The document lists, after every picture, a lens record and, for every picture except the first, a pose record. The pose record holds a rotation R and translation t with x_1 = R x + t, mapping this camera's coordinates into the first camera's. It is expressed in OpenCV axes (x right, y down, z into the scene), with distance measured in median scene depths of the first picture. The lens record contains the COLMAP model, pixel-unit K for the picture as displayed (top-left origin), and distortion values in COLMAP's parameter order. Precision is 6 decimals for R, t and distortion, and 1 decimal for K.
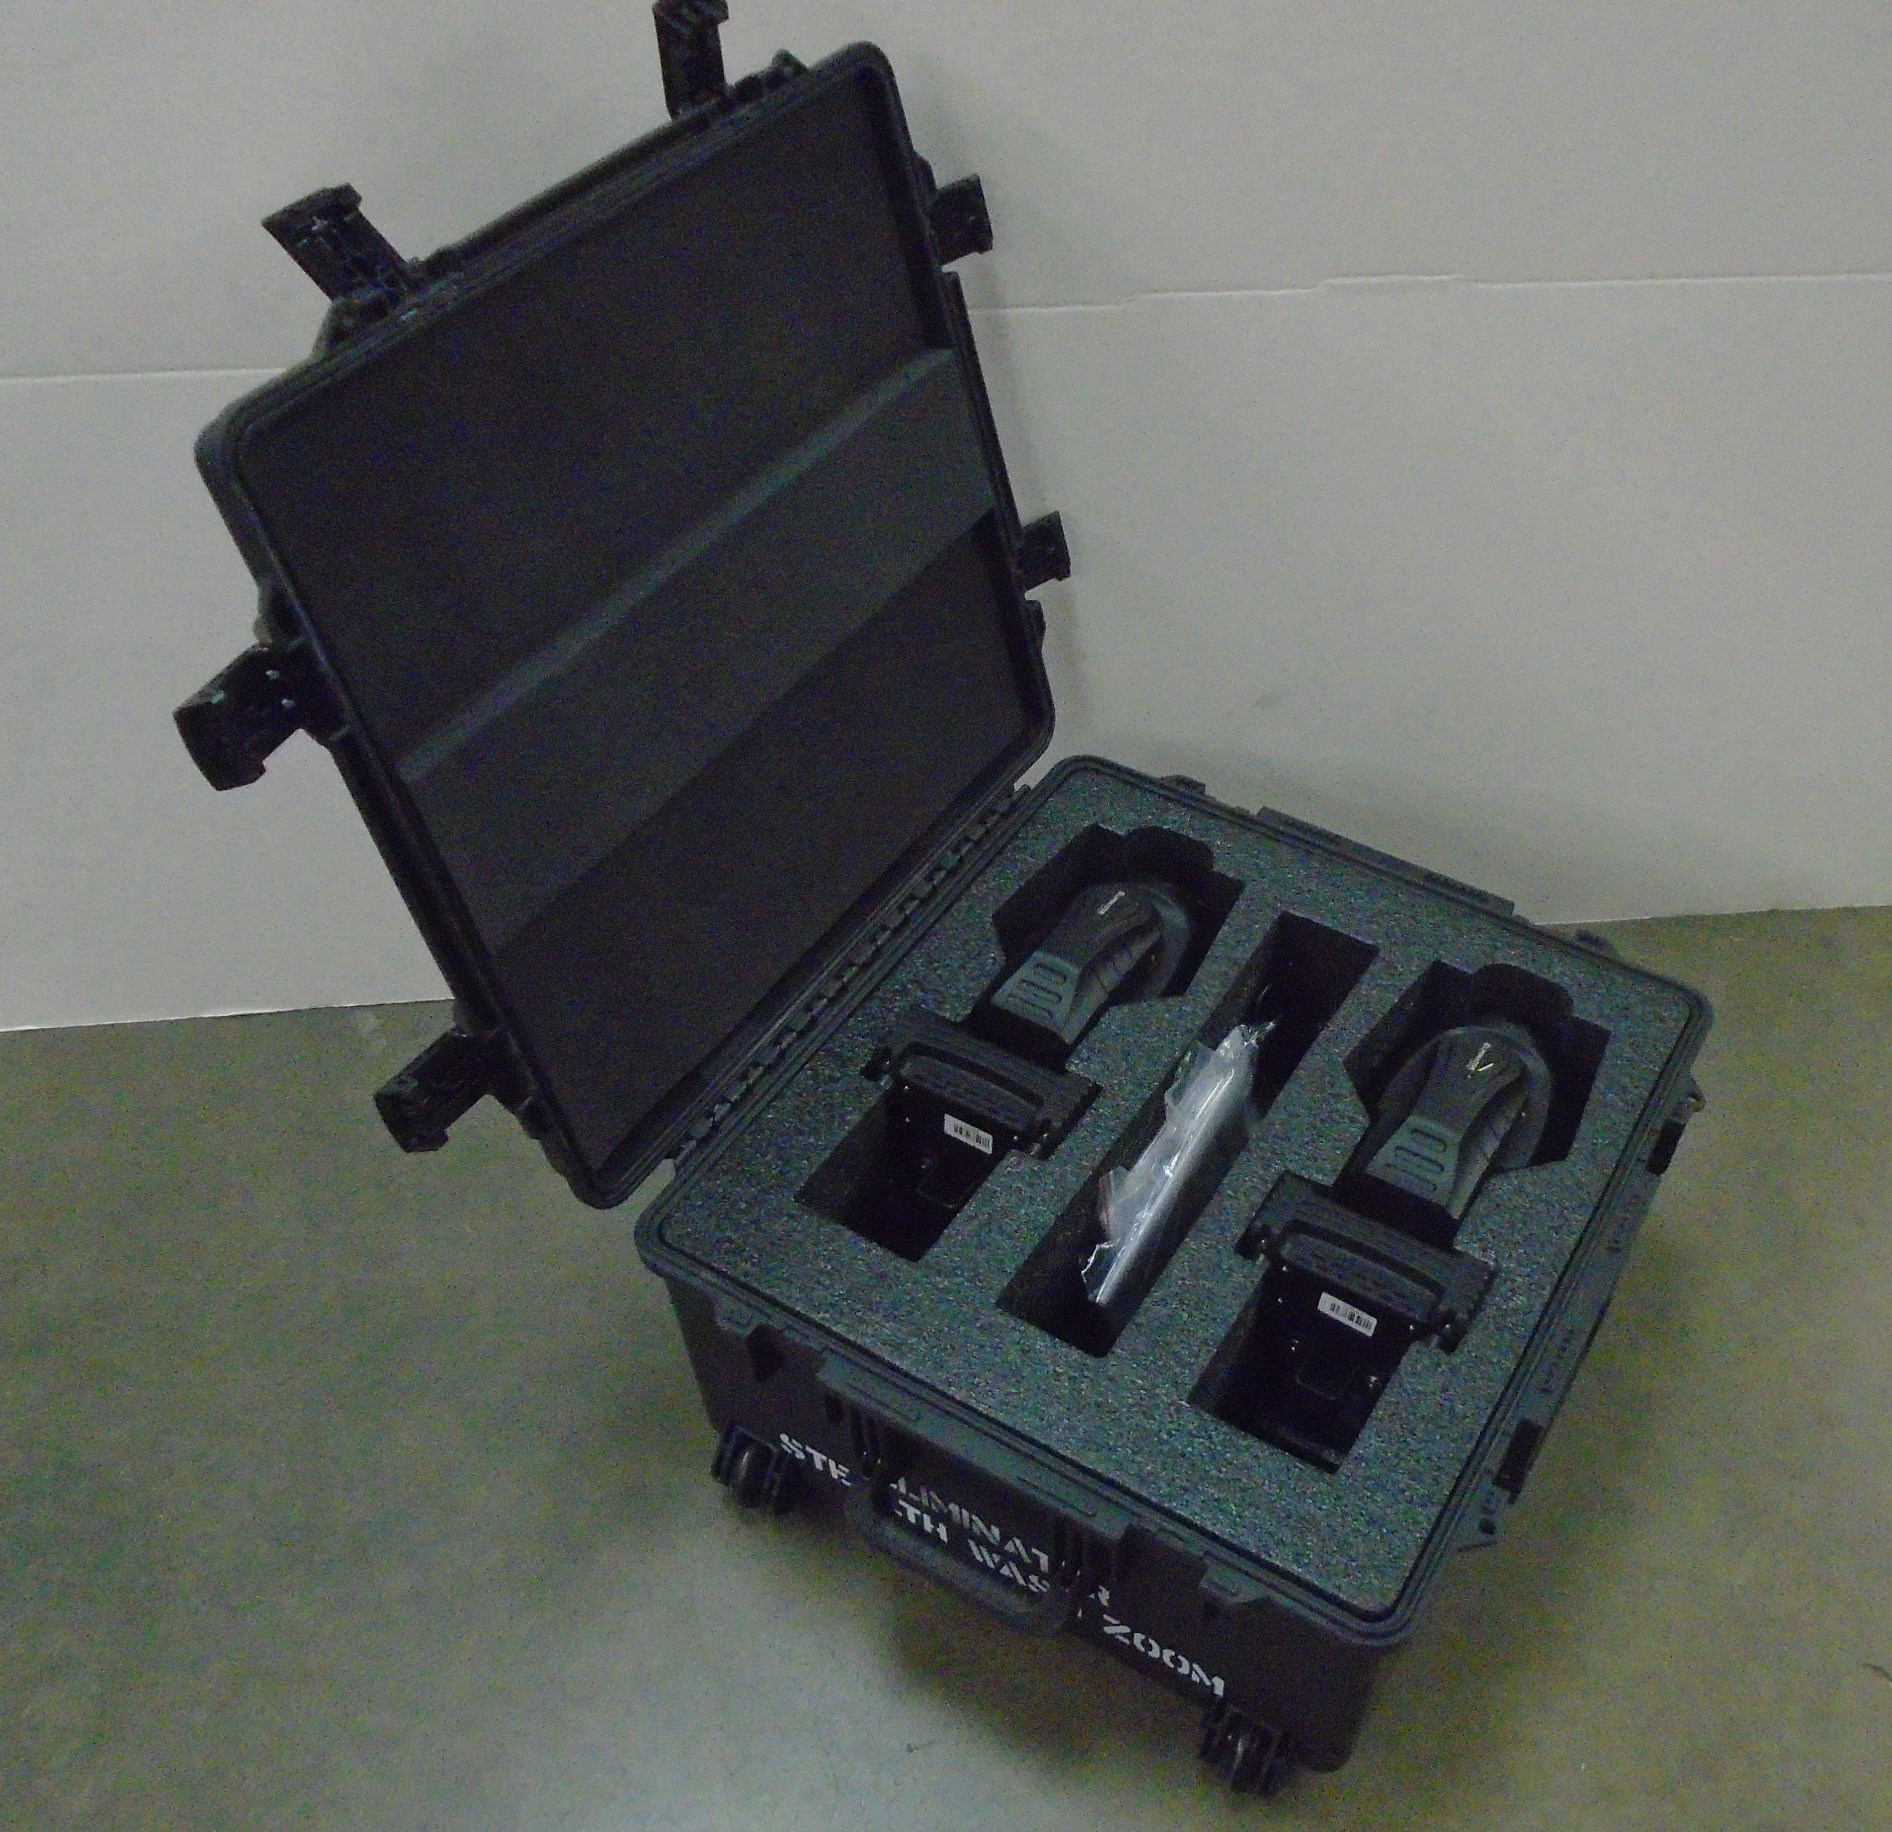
lens RADIAL K [[2010.1, 0, 946.0], [0, 2010.1, 916.0], [0, 0, 1]] dist [-0.004640, 0.007520]
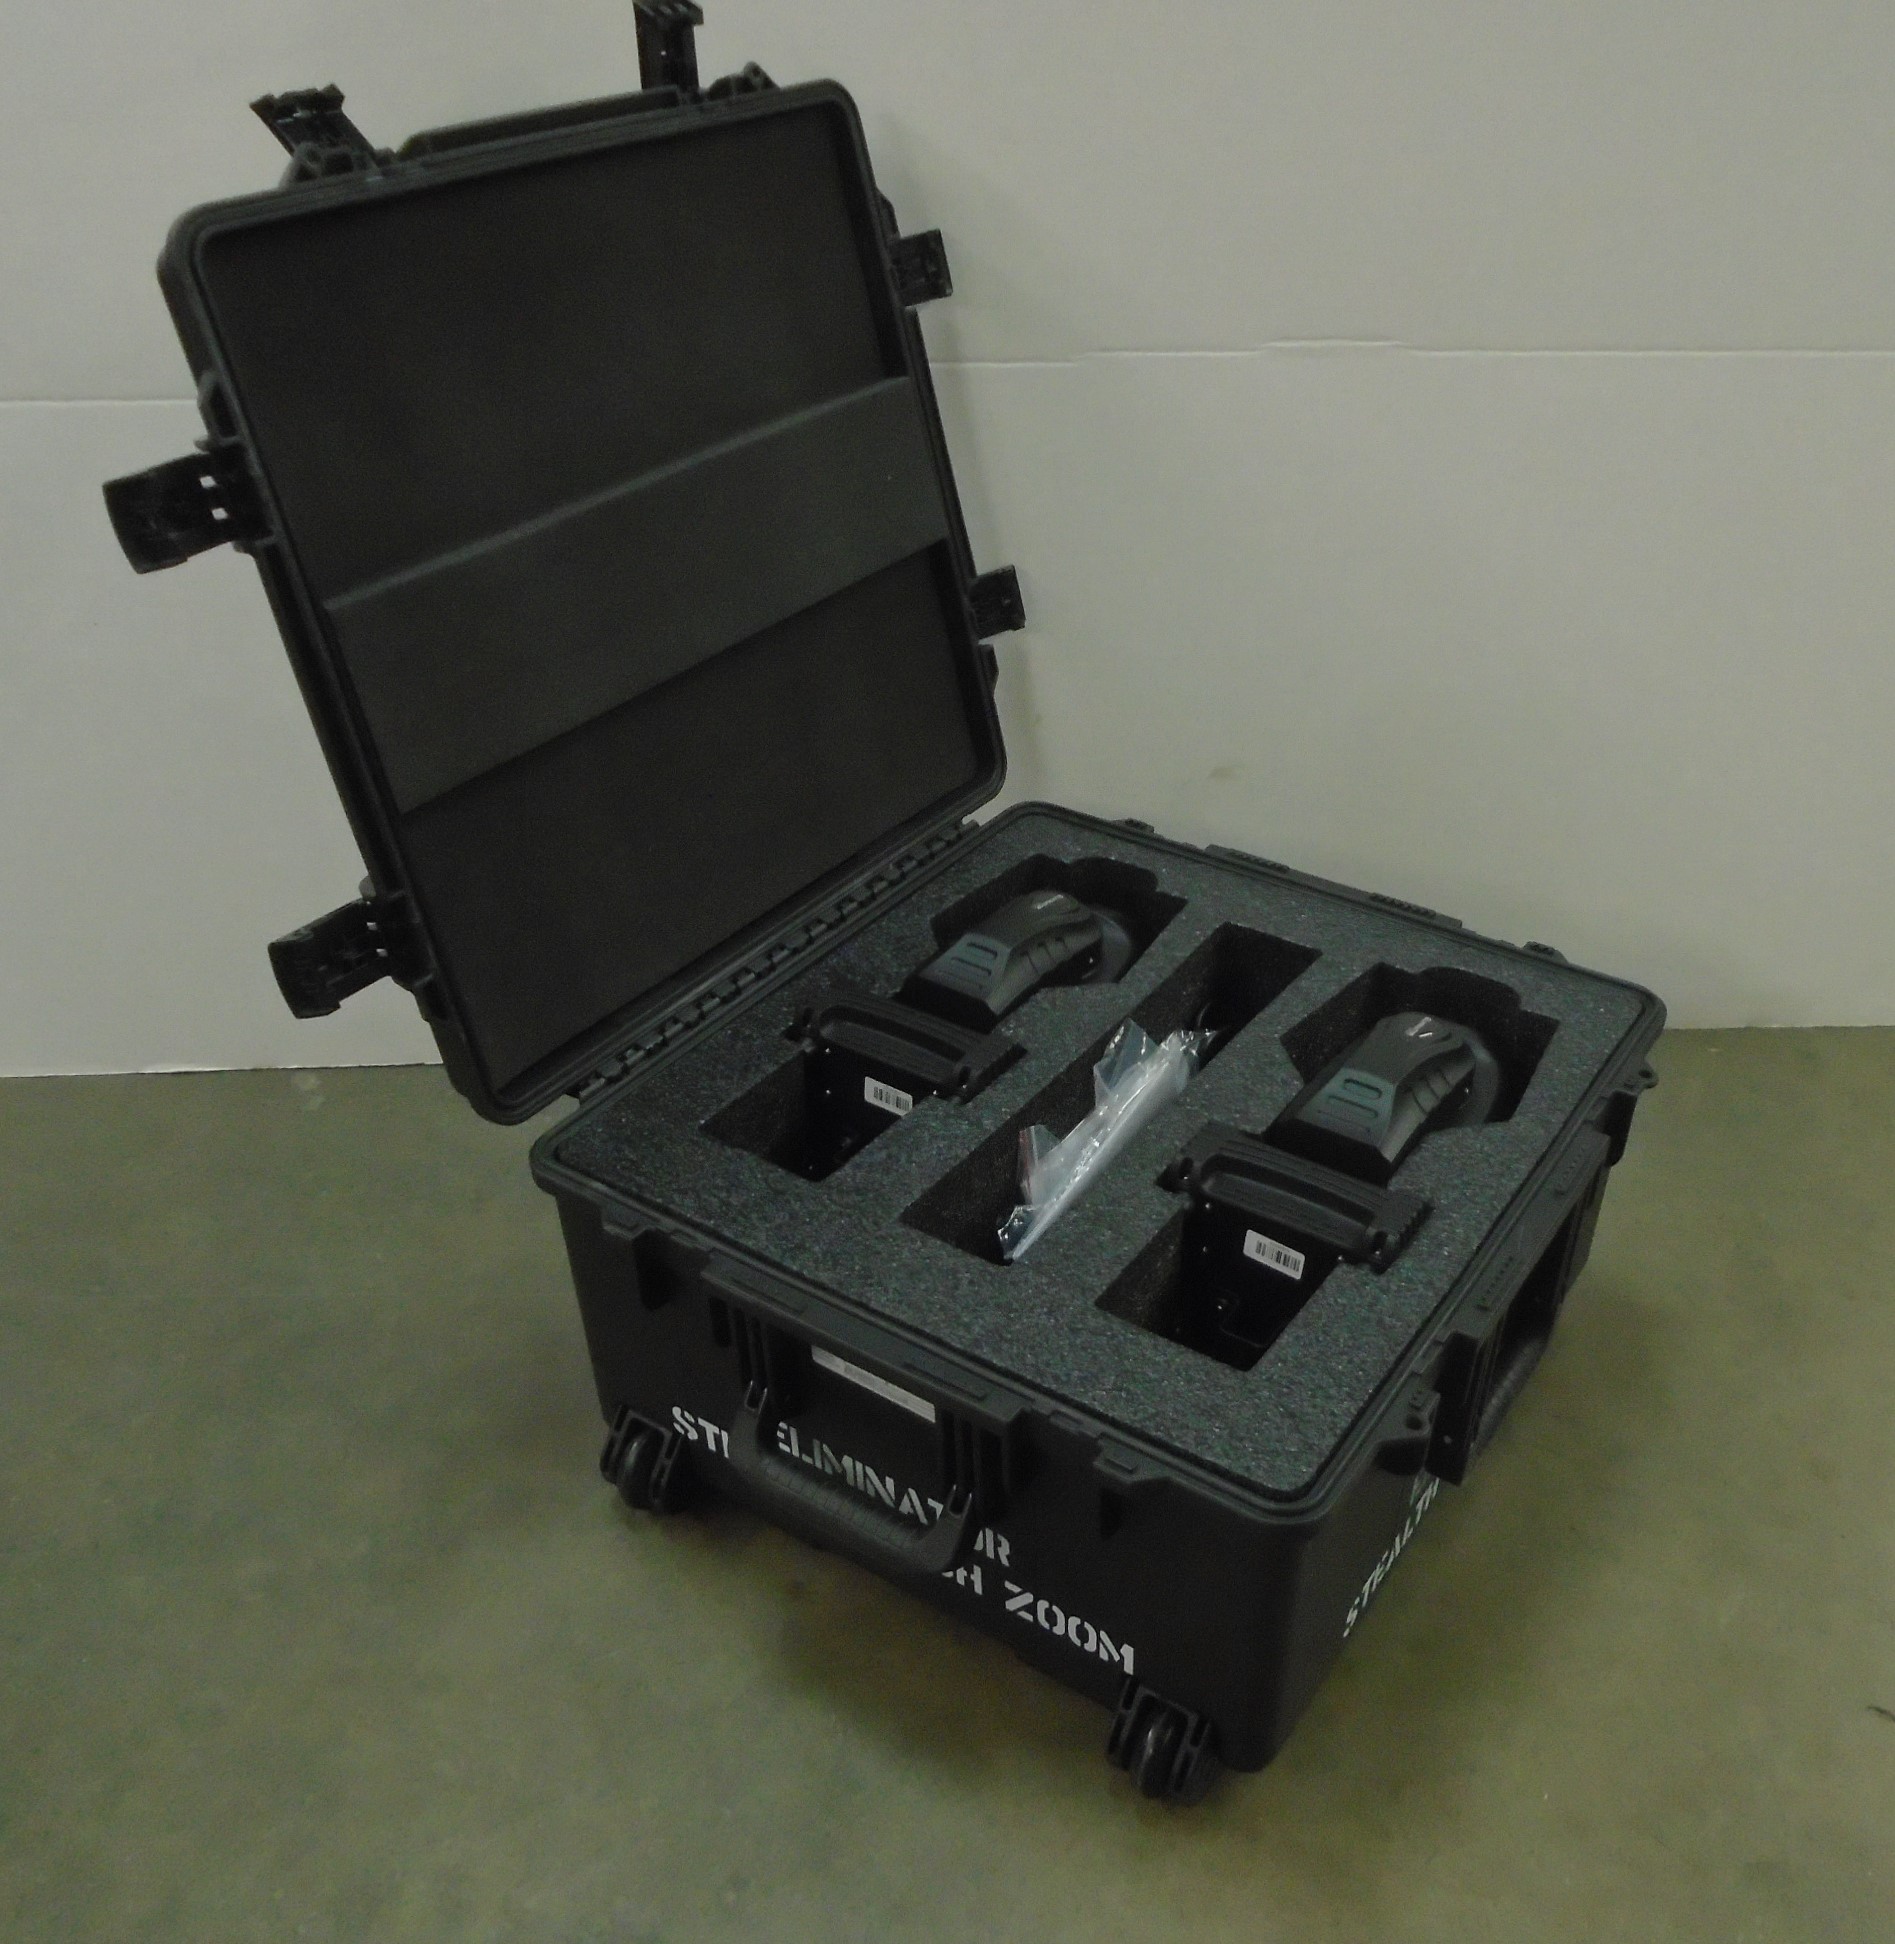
lens RADIAL K [[1994.1, 0, 924.1], [0, 1994.1, 915.4], [0, 0, 1]] dist [0.000286, -0.020218]
pose [[0.998793, 0.031502, -0.037683, 0.062173], [-0.039582, 0.970509, -0.237794, 0.253124], [0.029081, 0.238998, 0.970584, 0.051195]]
